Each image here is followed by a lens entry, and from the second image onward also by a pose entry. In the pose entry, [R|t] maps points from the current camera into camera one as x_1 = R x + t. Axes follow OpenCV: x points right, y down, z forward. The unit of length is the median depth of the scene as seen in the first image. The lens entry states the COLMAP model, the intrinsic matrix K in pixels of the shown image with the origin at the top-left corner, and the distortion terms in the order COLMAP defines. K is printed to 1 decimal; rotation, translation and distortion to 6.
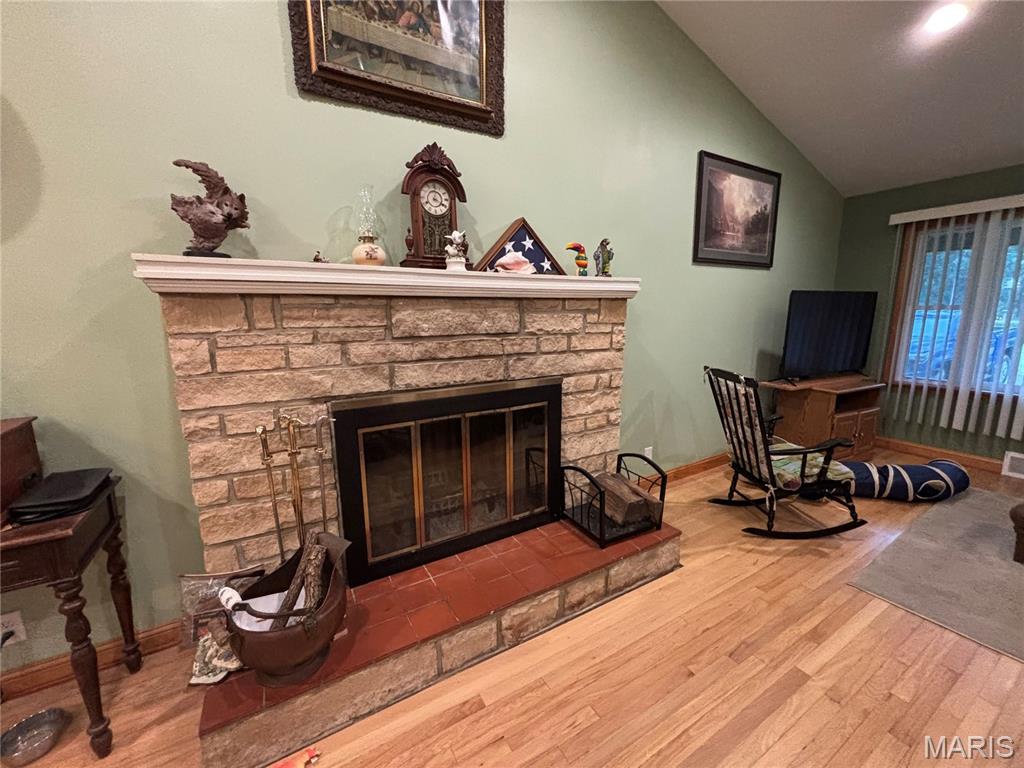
lens RADIAL K [[412.7, 0, 522.6], [0, 412.7, 381.1], [0, 0, 1]] dist [0.008766, -0.000172]
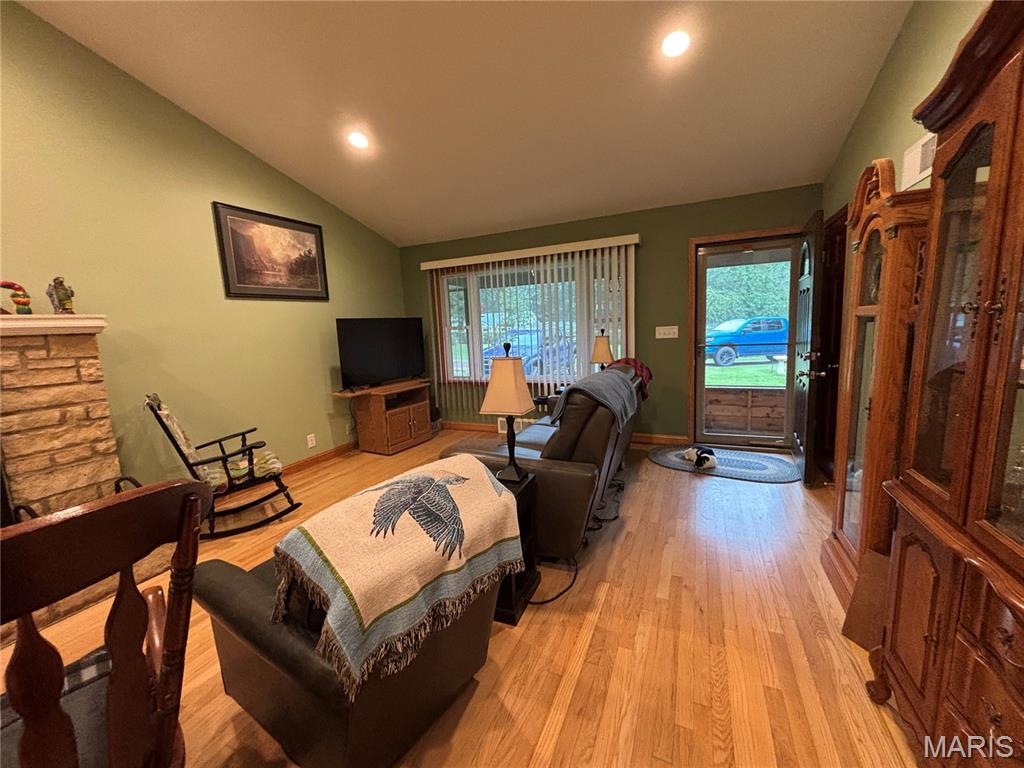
lens RADIAL K [[412.7, 0, 507.1], [0, 412.7, 378.4], [0, 0, 1]] dist [0.008766, -0.000172]
pose [[0.834170, -0.102850, 0.541833, 0.543048], [0.133055, 0.990967, -0.016738, 0.072771], [-0.535217, 0.086056, 0.840319, -0.452027]]
